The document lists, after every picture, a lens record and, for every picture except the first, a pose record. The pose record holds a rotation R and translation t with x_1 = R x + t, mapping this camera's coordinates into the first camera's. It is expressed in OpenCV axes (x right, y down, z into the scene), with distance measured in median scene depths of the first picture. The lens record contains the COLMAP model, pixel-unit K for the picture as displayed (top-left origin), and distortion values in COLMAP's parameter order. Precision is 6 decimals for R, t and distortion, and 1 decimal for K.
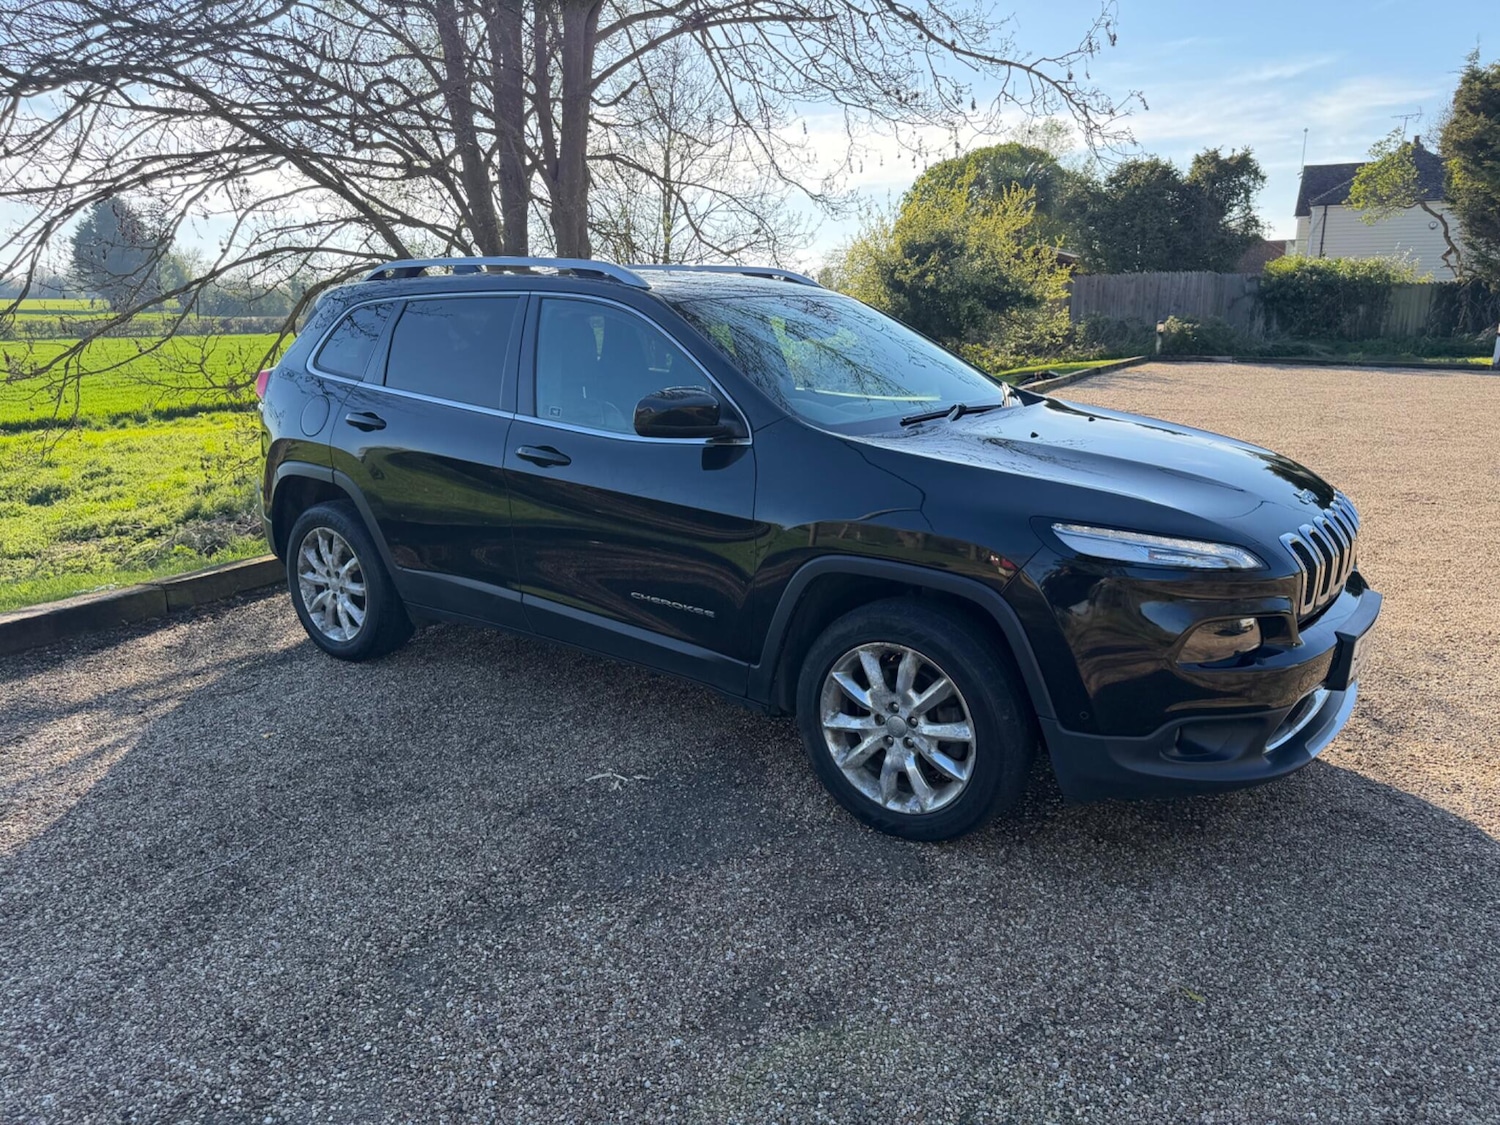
lens RADIAL K [[1066.7, 0, 747.3], [0, 1066.7, 561.2], [0, 0, 1]] dist [0.057847, -0.066765]
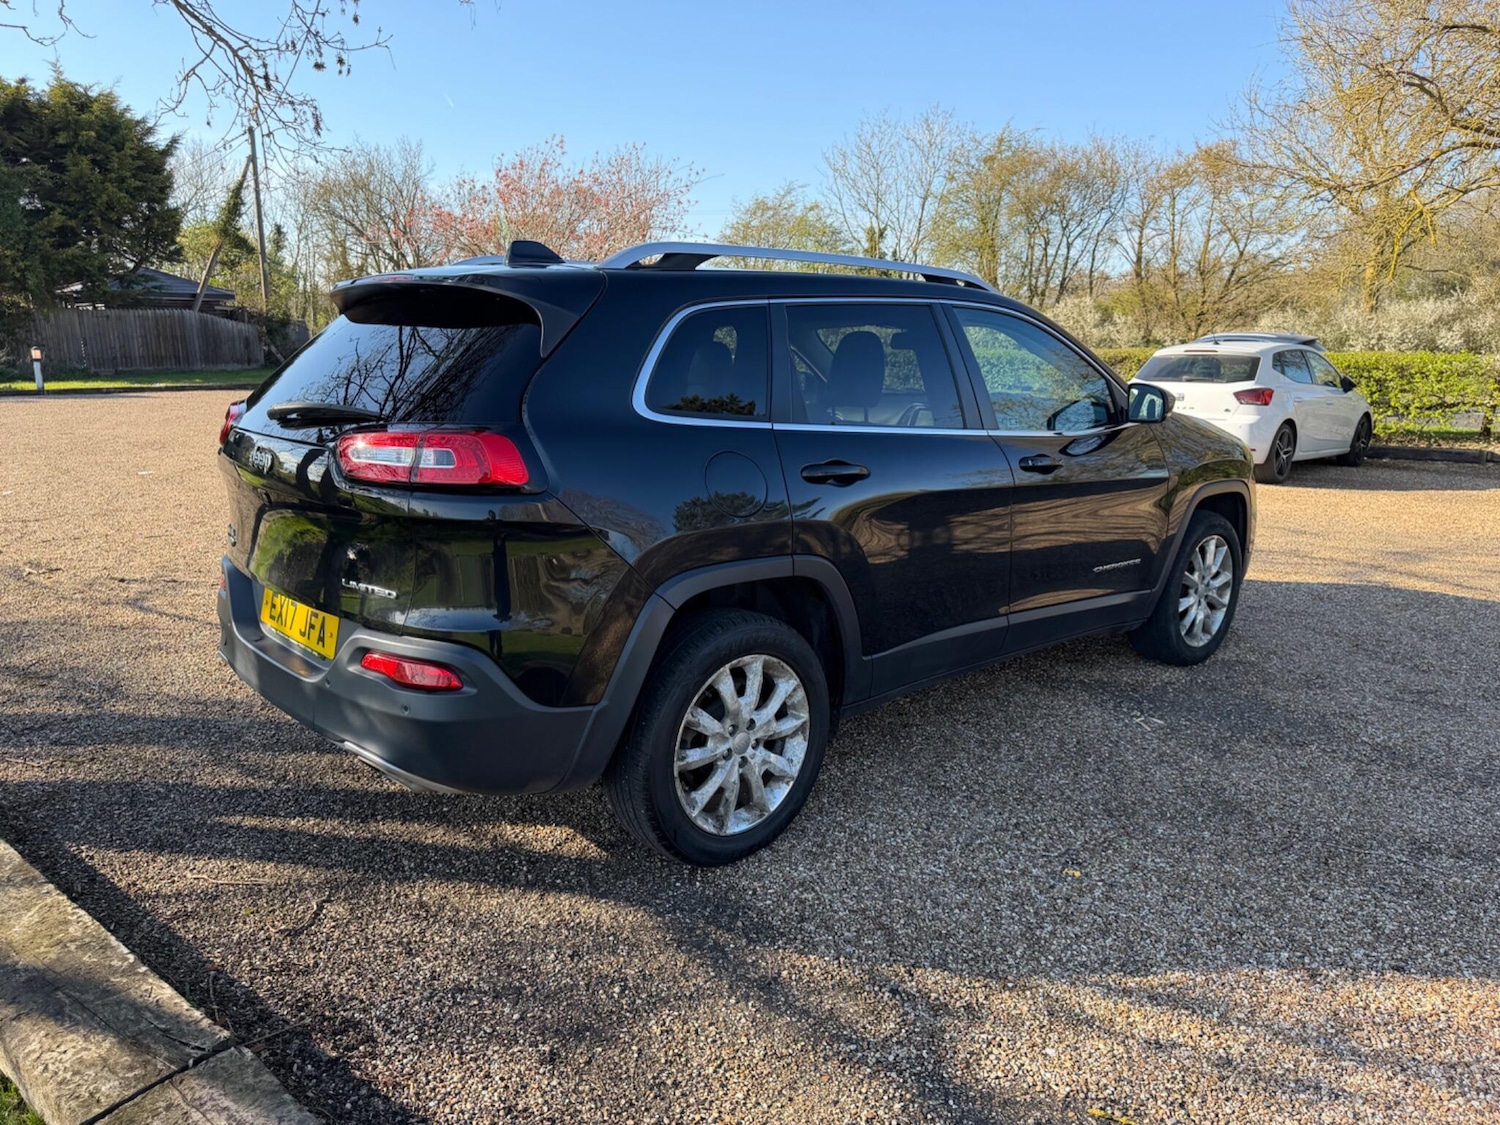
lens RADIAL K [[1066.7, 0, 747.2], [0, 1066.7, 558.4], [0, 0, 1]] dist [0.057847, -0.066765]
pose [[0.191577, -0.194718, 0.961968, -0.990377], [0.221684, 0.963379, 0.150855, -0.182429], [-0.956114, 0.184352, 0.227727, 0.847591]]
